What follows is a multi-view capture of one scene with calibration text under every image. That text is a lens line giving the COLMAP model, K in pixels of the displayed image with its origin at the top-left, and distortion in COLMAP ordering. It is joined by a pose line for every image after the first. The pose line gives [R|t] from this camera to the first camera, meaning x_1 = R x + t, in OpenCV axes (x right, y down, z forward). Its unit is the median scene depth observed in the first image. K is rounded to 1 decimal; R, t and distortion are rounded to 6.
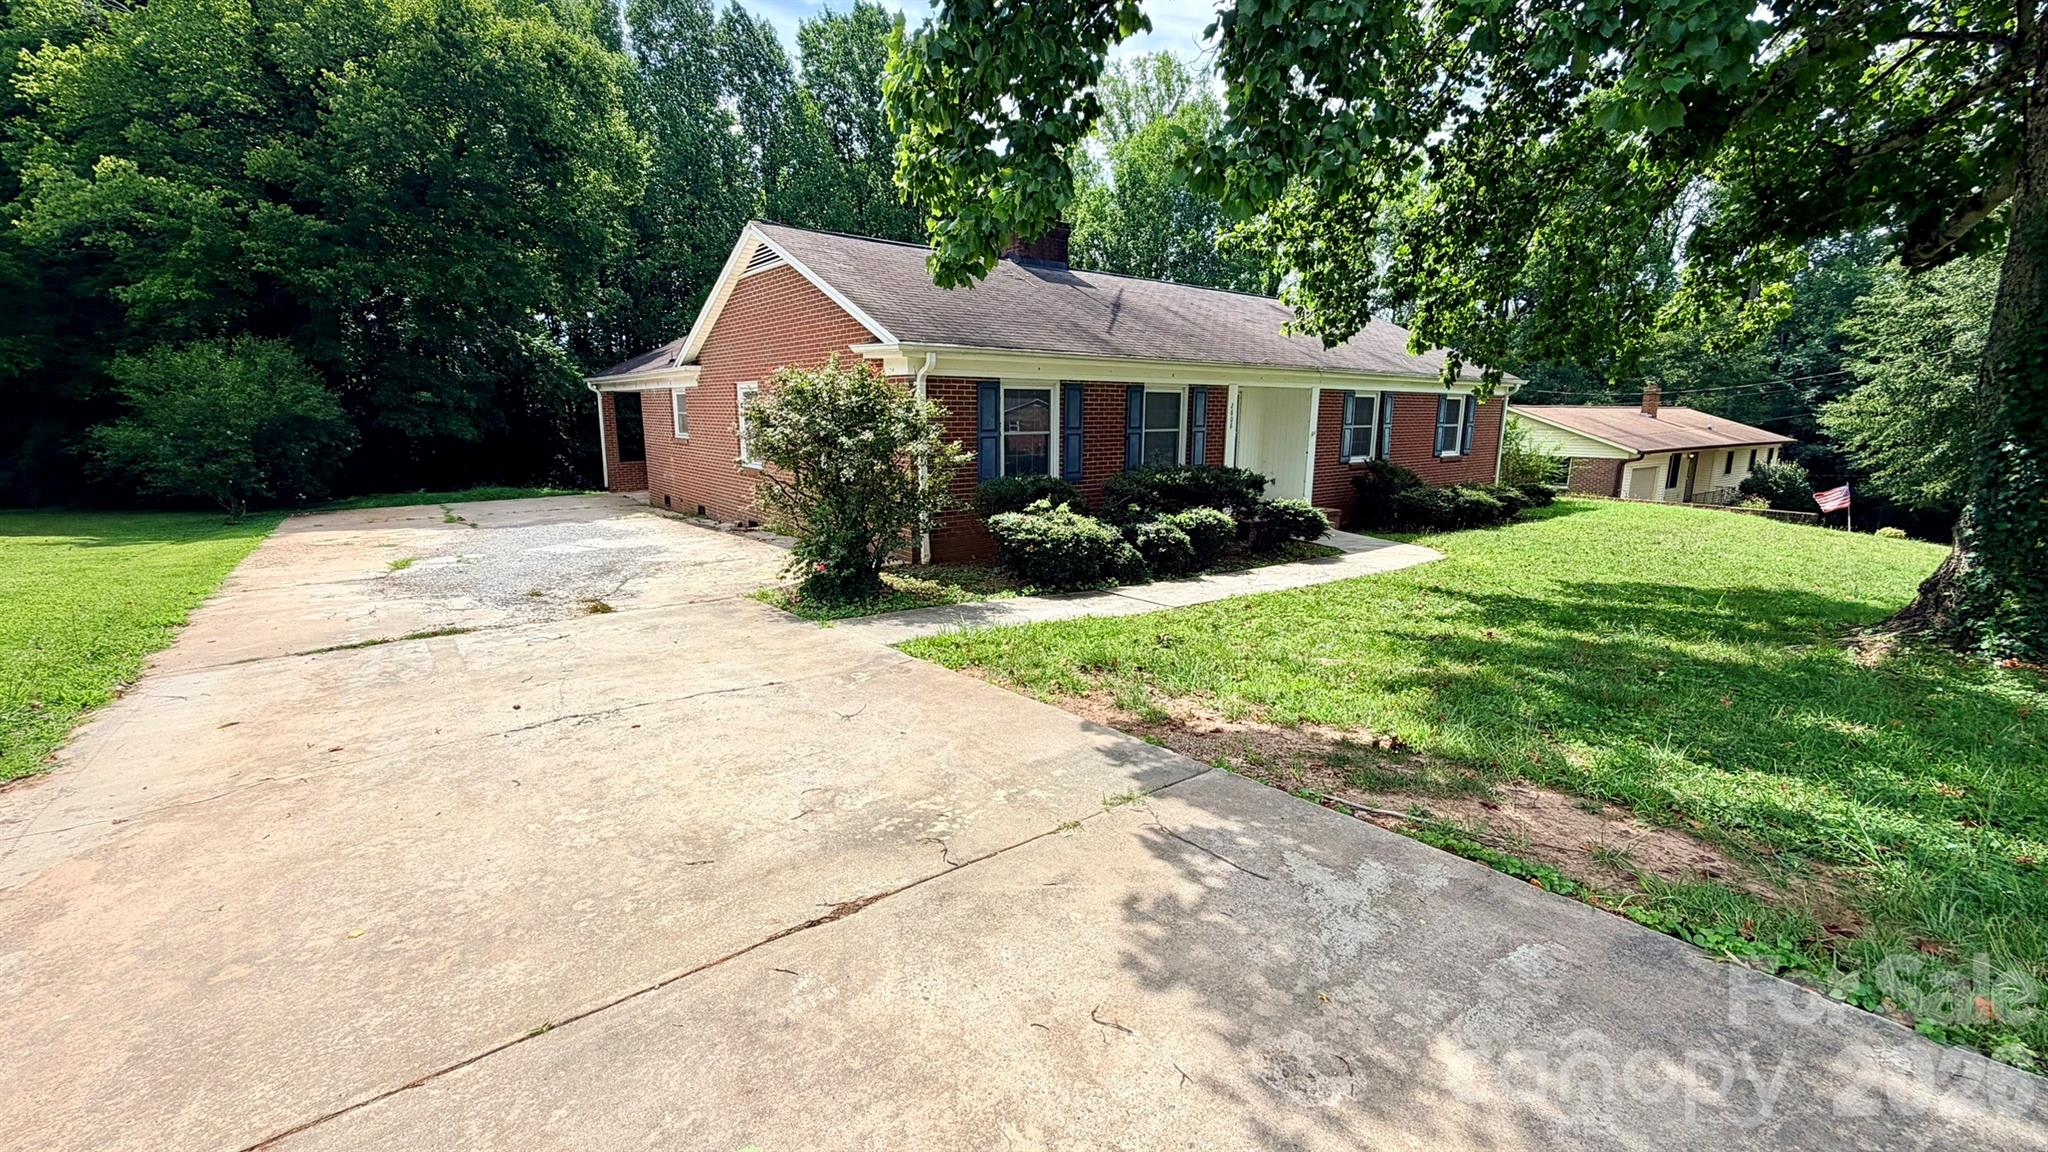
lens RADIAL K [[814.2, 0, 1018.5], [0, 814.2, 594.5], [0, 0, 1]] dist [-0.001831, 0.000693]
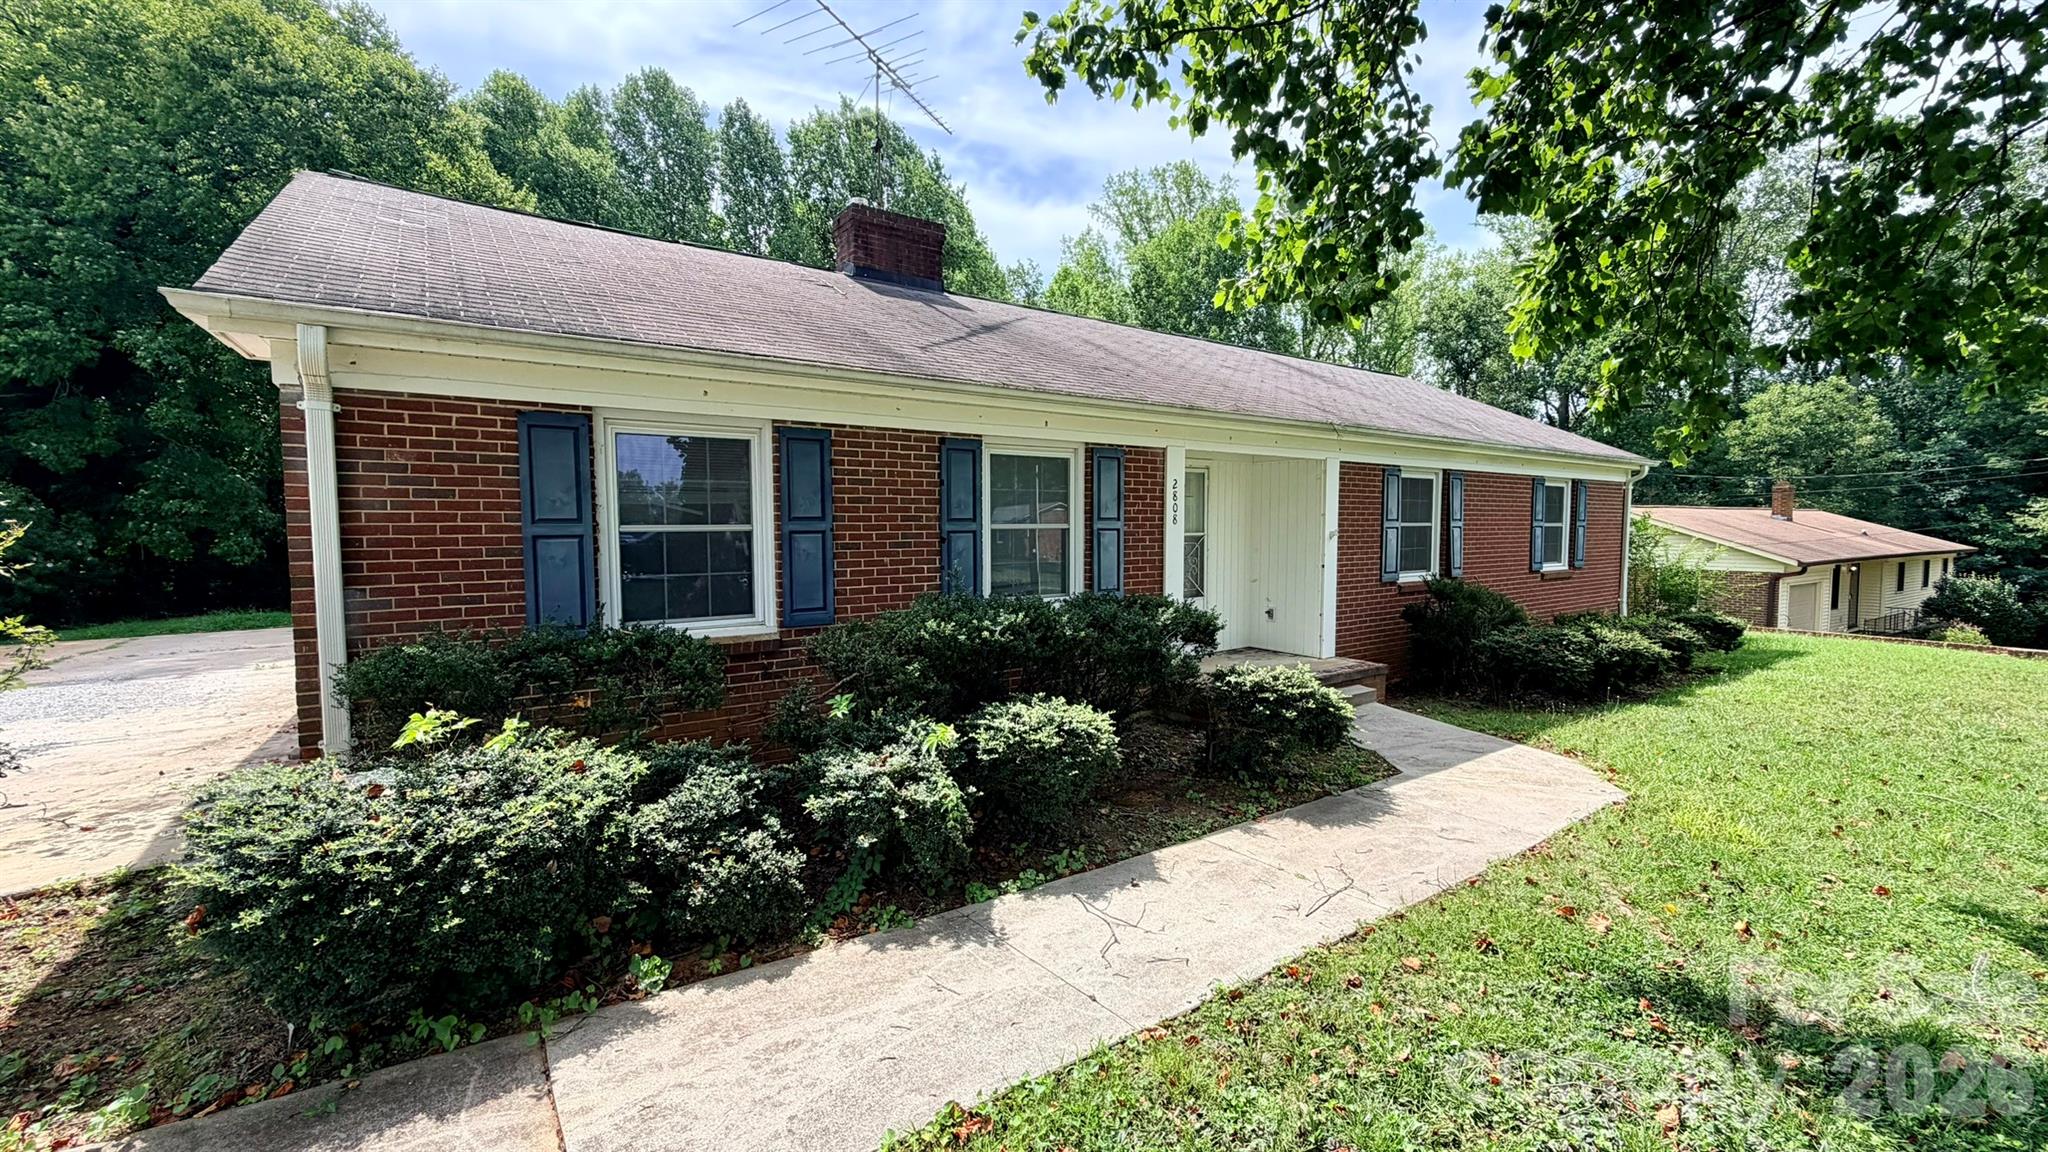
lens RADIAL K [[814.2, 0, 1020.6], [0, 814.2, 583.0], [0, 0, 1]] dist [-0.001831, 0.000693]
pose [[0.998384, 0.001523, -0.056814, 0.155610], [-0.009882, 0.989065, -0.147150, -0.067471], [0.055969, 0.147474, 0.987481, 0.373905]]
